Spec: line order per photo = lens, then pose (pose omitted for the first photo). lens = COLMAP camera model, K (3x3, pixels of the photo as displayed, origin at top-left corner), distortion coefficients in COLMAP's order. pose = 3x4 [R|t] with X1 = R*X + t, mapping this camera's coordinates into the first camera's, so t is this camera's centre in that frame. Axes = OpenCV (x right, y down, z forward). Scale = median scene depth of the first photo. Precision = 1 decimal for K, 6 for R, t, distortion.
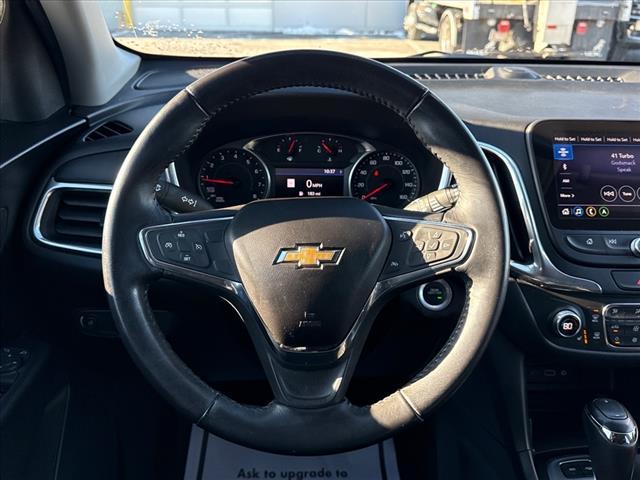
lens RADIAL K [[552.4, 0, 320.0], [0, 552.4, 240.0], [0, 0, 1]] dist [0.007636, -0.011217]
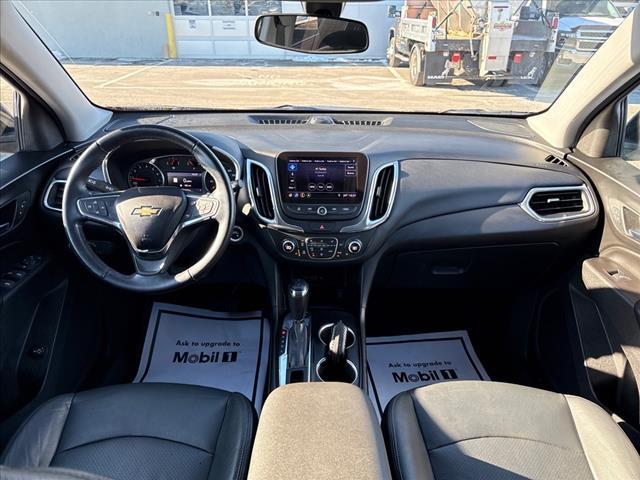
lens RADIAL K [[439.3, 0, 320.0], [0, 439.3, 240.0], [0, 0, 1]] dist [0.009533, 0.000399]
pose [[0.999559, 0.006466, -0.028977, 0.539916], [-0.005392, 0.999301, 0.036990, 0.054218], [0.029196, -0.036817, 0.998895, -0.614914]]
